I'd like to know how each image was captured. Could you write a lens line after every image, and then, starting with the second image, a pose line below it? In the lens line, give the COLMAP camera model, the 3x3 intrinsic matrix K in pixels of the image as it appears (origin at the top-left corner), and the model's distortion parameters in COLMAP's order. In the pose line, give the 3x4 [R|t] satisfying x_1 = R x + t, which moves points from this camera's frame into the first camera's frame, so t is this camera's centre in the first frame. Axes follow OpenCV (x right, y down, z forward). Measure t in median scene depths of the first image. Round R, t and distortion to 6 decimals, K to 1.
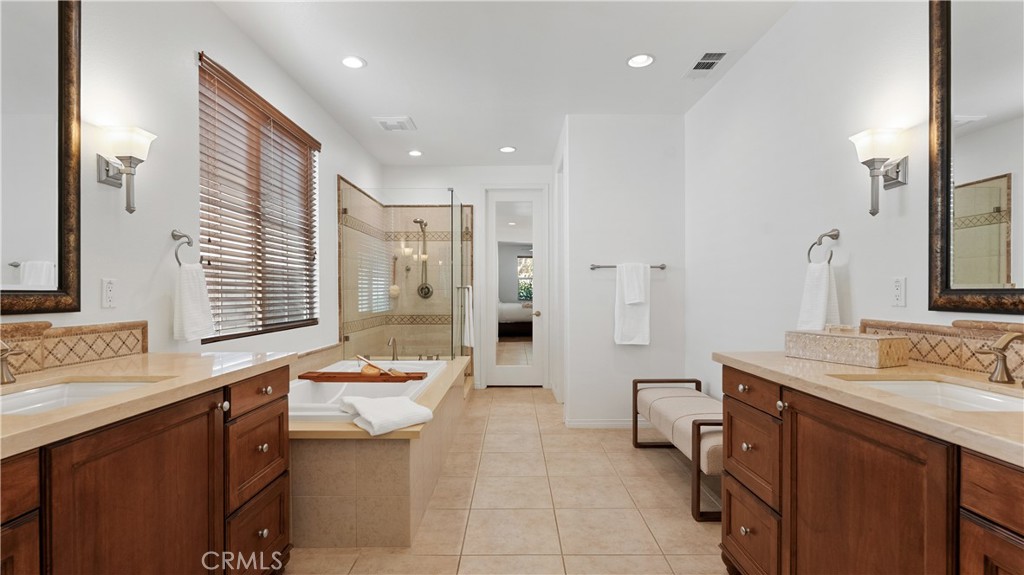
lens RADIAL K [[480.3, 0, 513.0], [0, 480.3, 292.0], [0, 0, 1]] dist [-0.001730, -0.000069]
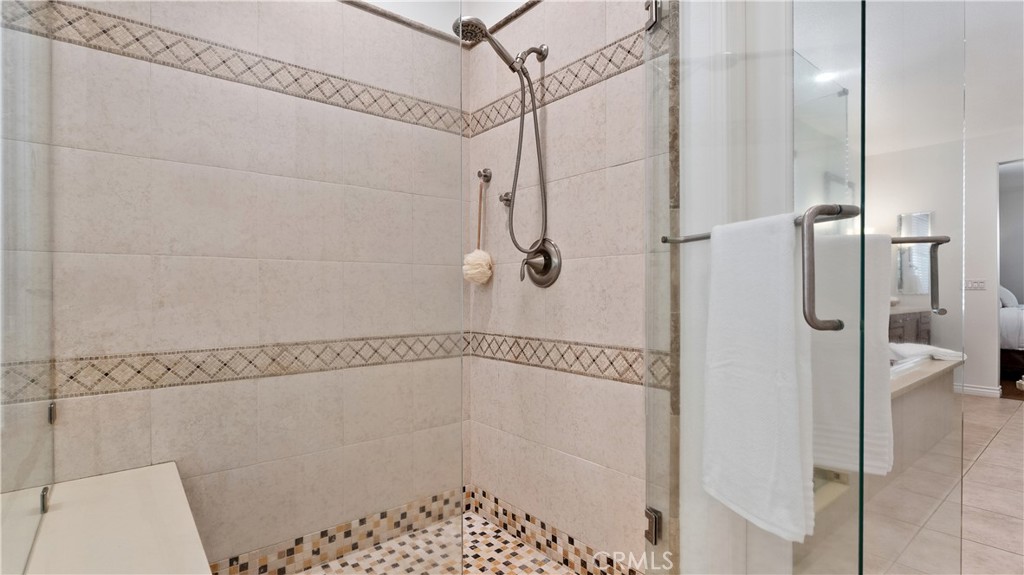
lens RADIAL K [[480.3, 0, 513.0], [0, 480.3, 292.0], [0, 0, 1]] dist [-0.001730, -0.000069]
pose [[0.632760, -0.001005, -0.774347, 0.075593], [0.002067, 0.999998, 0.000392, 0.025066], [0.774345, -0.001848, 0.632761, 1.163198]]
